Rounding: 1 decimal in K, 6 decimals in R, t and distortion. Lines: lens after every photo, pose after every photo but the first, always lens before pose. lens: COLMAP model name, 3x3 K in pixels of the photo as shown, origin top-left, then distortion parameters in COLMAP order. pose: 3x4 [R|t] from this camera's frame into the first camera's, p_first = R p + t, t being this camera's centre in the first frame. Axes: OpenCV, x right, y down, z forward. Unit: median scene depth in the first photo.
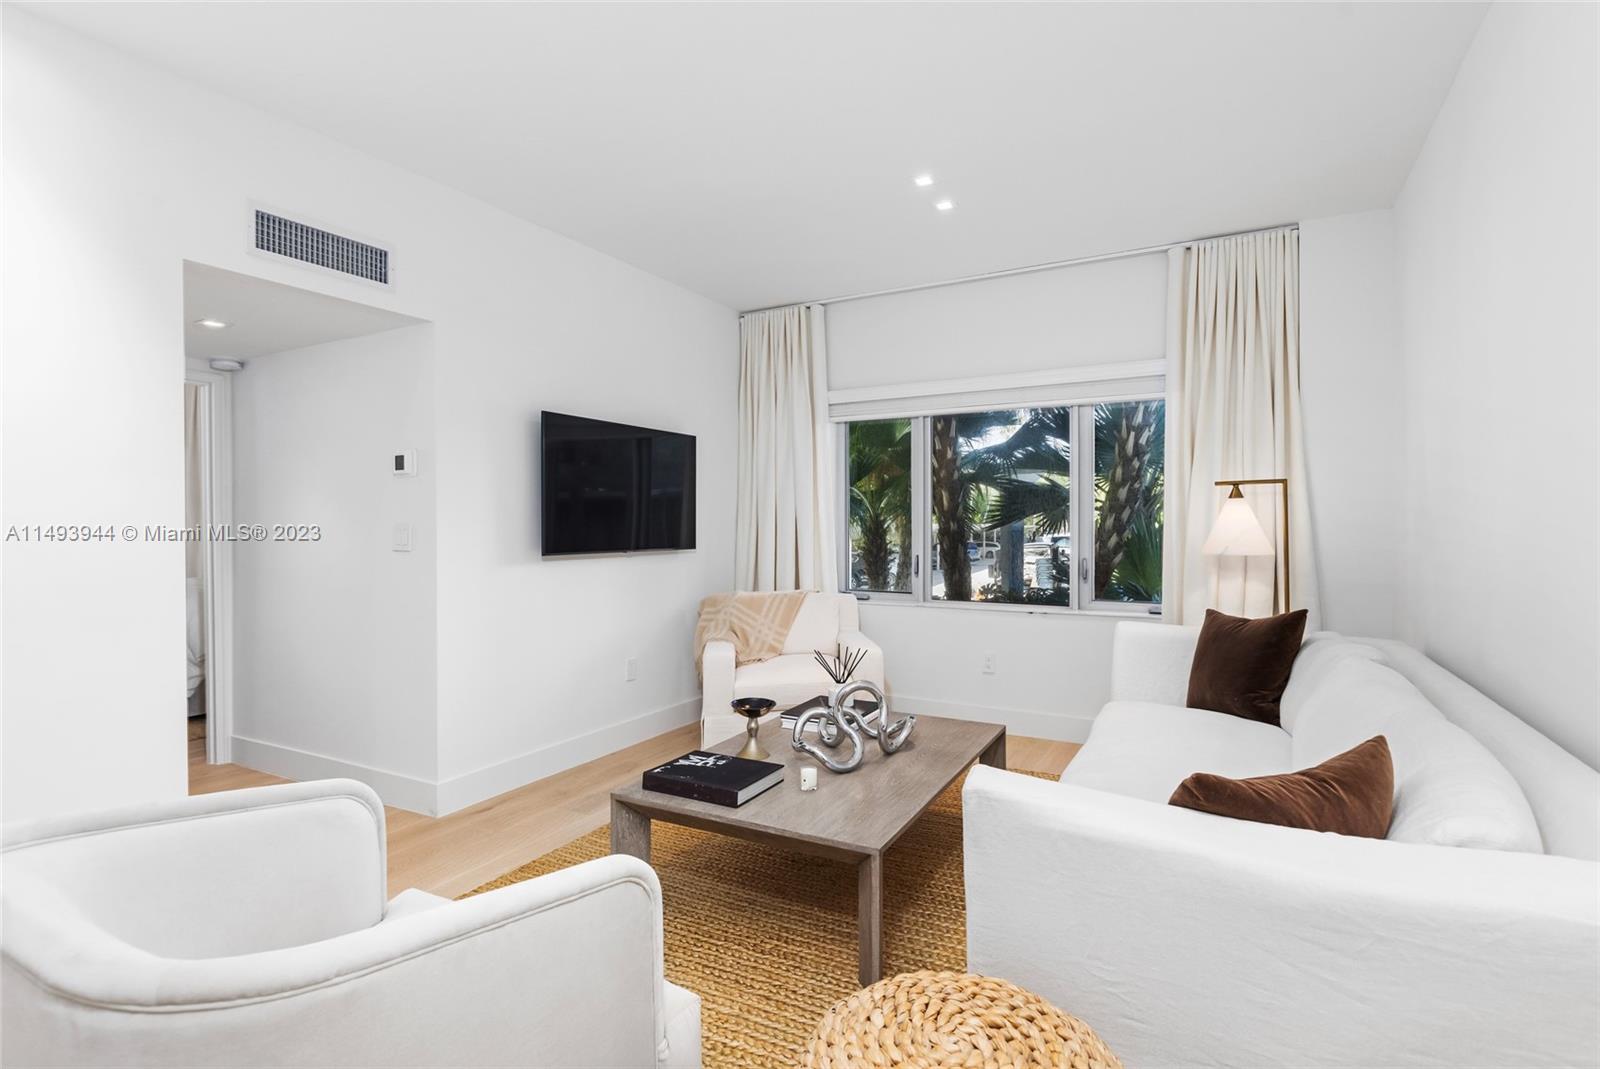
lens RADIAL K [[786.0, 0, 796.9], [0, 786.0, 532.2], [0, 0, 1]] dist [-0.000120, 0.000008]
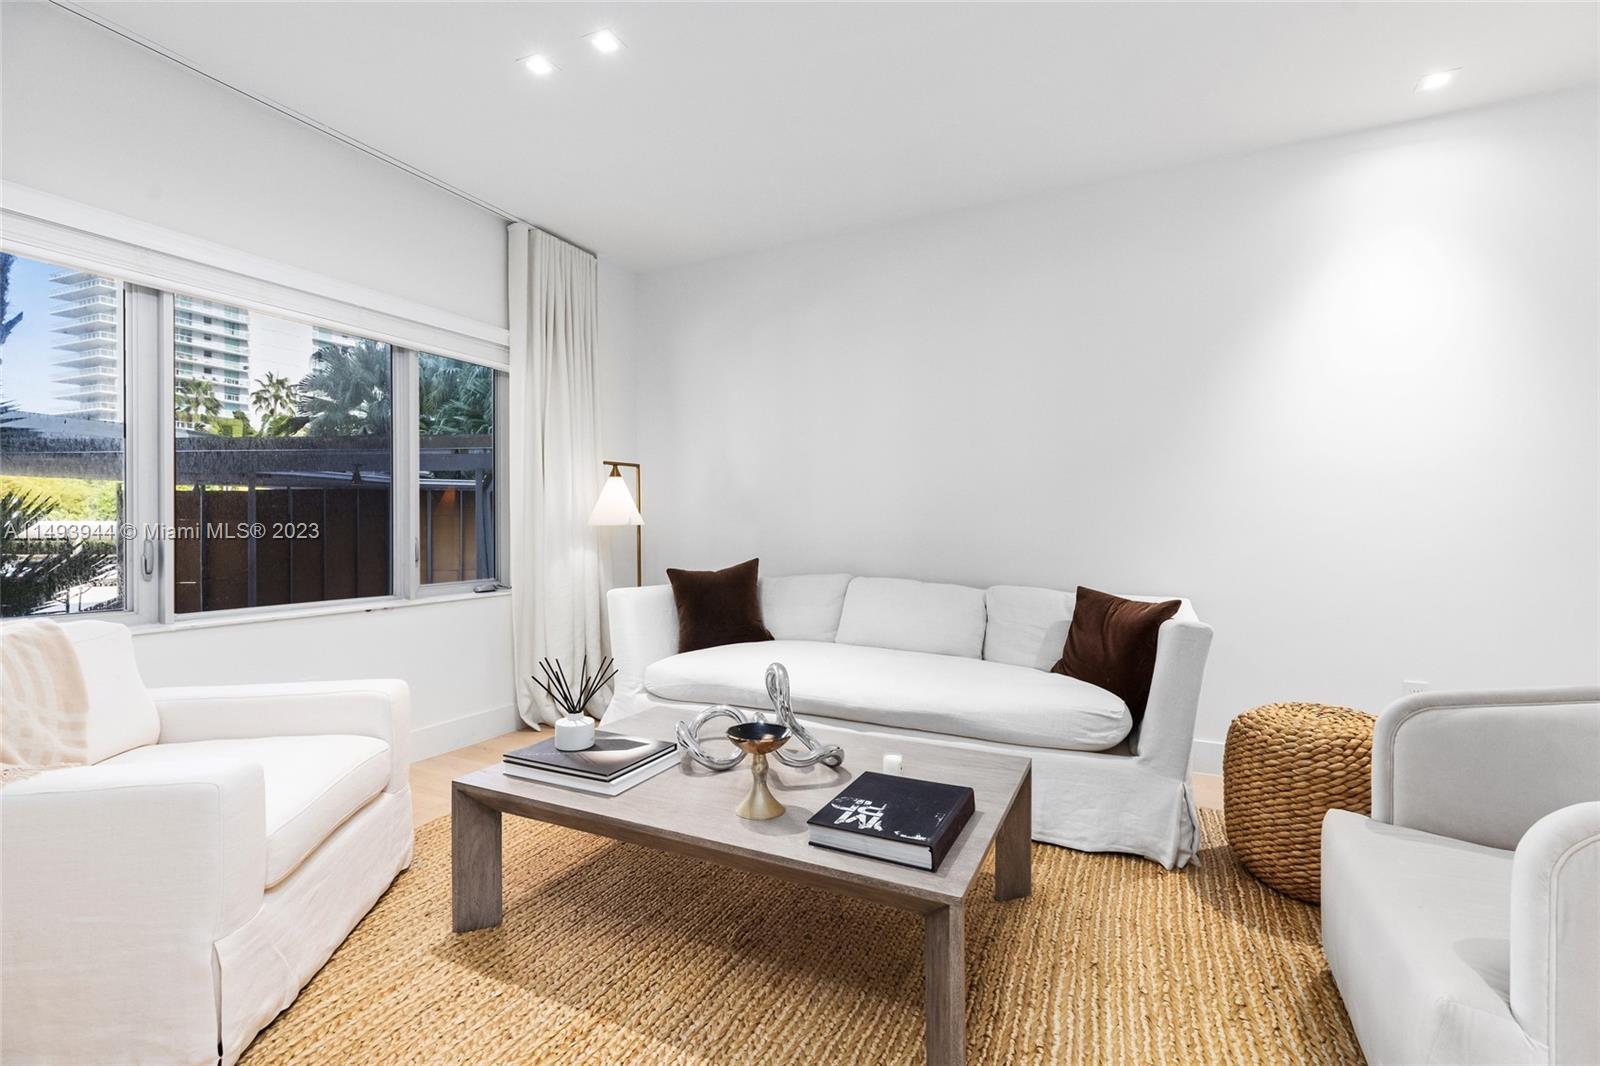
lens RADIAL K [[734.3, 0, 800.3], [0, 734.3, 528.1], [0, 0, 1]] dist [-0.001501, -0.000204]
pose [[-0.050178, -0.001882, 0.998739, -0.541856], [0.013555, 0.999905, 0.002565, 0.033553], [-0.998648, 0.013667, -0.050147, 0.789244]]
